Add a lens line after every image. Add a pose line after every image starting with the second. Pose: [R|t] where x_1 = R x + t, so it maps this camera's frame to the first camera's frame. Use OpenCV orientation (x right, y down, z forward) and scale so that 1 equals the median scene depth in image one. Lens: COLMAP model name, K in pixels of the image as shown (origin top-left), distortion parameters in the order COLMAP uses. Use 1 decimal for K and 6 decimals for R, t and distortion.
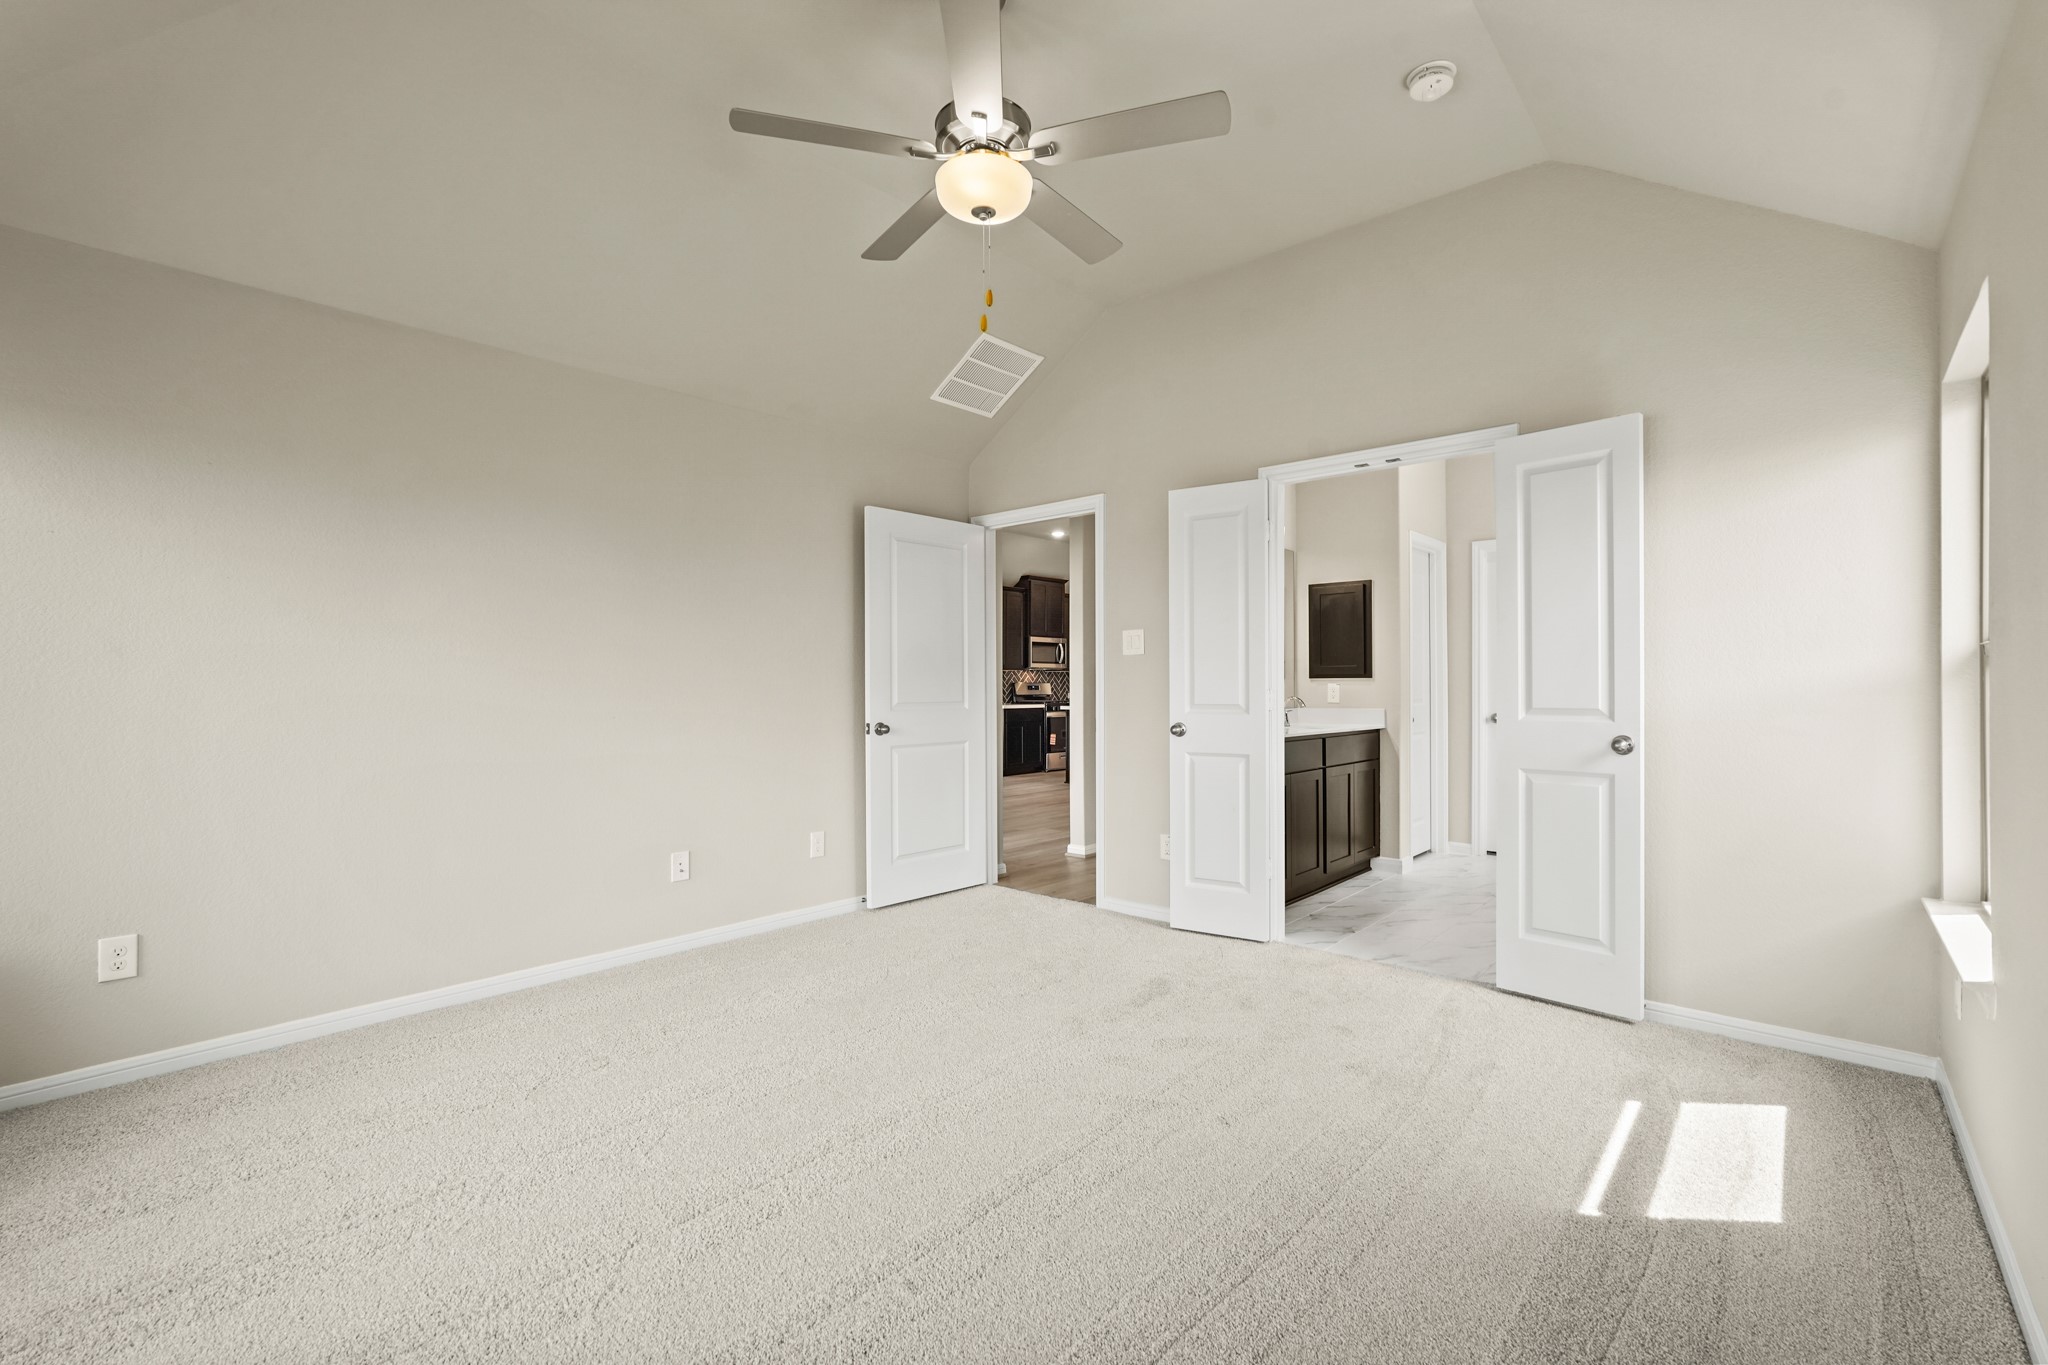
lens RADIAL K [[900.1, 0, 1028.1], [0, 900.1, 672.0], [0, 0, 1]] dist [-0.018791, 0.009719]
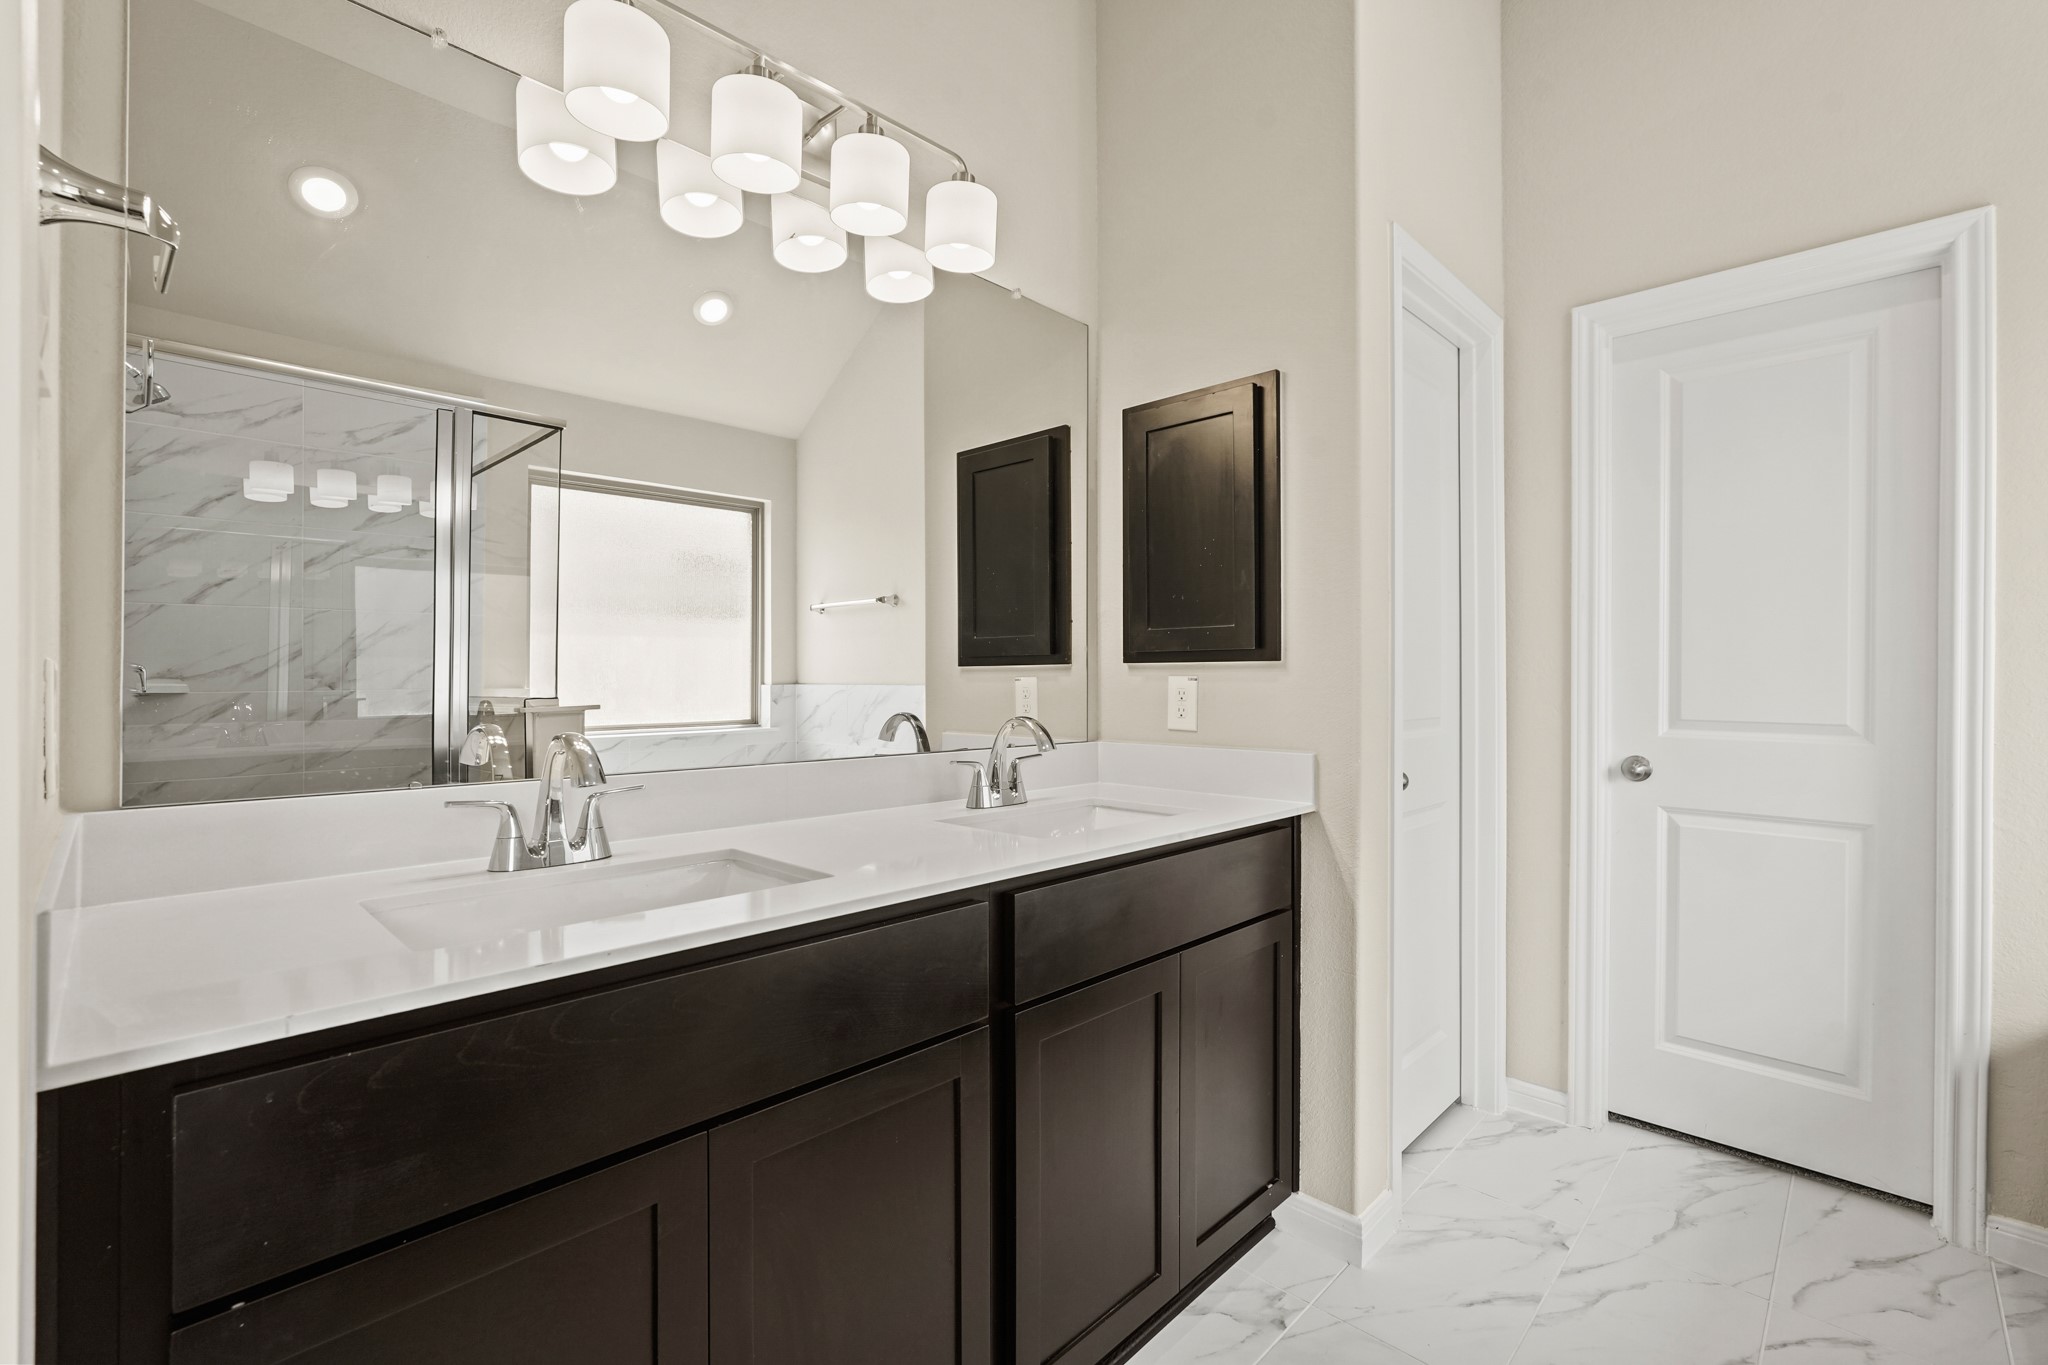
lens RADIAL K [[900.1, 0, 1028.1], [0, 900.1, 672.0], [0, 0, 1]] dist [-0.018791, 0.009719]
pose [[0.999191, -0.001476, -0.040194, 0.293186], [0.001937, 0.999933, 0.011432, 0.006642], [0.040174, -0.011501, 0.999127, 0.640414]]
